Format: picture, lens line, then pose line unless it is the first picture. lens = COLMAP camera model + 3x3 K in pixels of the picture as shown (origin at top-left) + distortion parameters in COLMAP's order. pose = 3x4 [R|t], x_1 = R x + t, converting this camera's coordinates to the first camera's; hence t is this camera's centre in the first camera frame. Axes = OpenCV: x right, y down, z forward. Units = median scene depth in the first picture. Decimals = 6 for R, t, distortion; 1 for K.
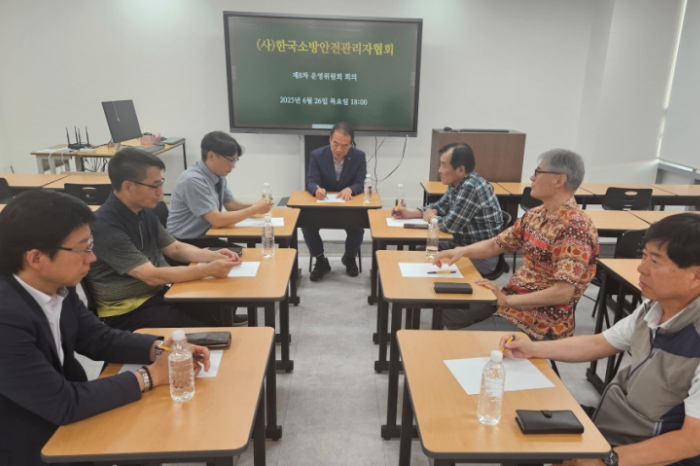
lens RADIAL K [[464.1, 0, 350.0], [0, 464.1, 233.0], [0, 0, 1]] dist [0.005261, 0.001529]
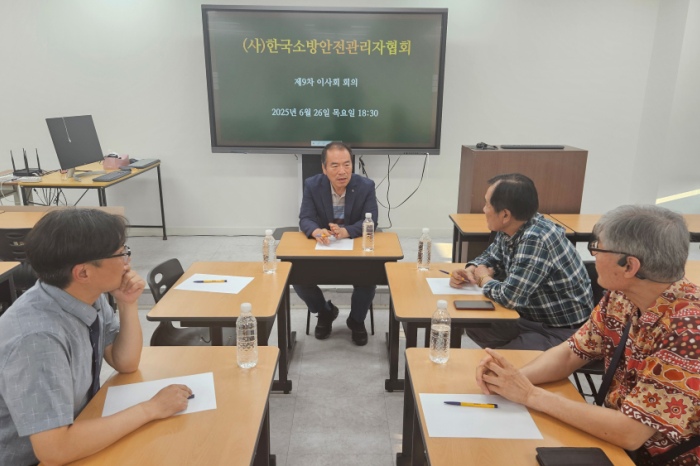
lens RADIAL K [[443.5, 0, 350.0], [0, 443.5, 233.0], [0, 0, 1]] dist [-0.003693, -0.002096]
pose [[0.999778, -0.010123, -0.018486, -0.001252], [0.009920, 0.999890, -0.011011, -0.066617], [0.018595, 0.010825, 0.999768, 0.235166]]
